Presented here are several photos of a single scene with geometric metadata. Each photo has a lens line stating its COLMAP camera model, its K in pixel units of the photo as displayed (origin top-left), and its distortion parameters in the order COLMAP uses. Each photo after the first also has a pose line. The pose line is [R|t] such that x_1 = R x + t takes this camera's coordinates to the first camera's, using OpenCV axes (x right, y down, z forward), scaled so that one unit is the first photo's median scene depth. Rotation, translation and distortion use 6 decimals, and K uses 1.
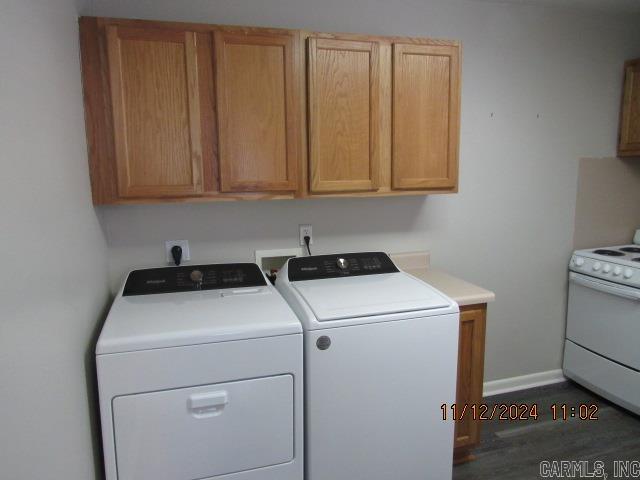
lens RADIAL K [[458.9, 0, 320.0], [0, 458.9, 240.0], [0, 0, 1]] dist [0.000179, -0.001027]
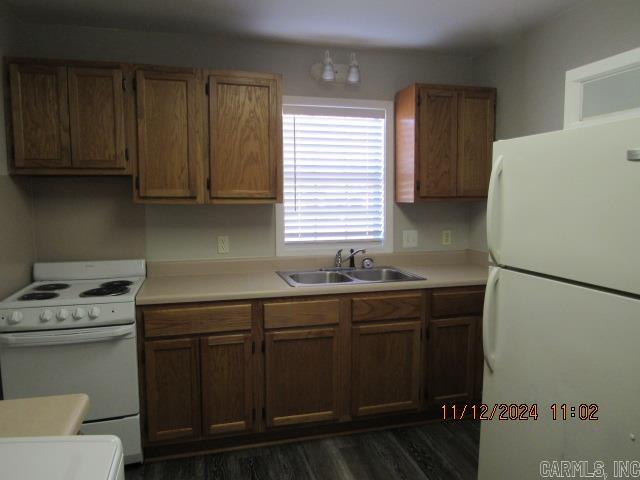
lens RADIAL K [[458.9, 0, 320.0], [0, 458.9, 240.0], [0, 0, 1]] dist [0.000179, -0.001027]
pose [[0.006397, -0.087262, 0.996165, -0.147703], [0.142108, 0.986154, 0.085473, -0.066190], [-0.989830, 0.141016, 0.018709, 0.495612]]
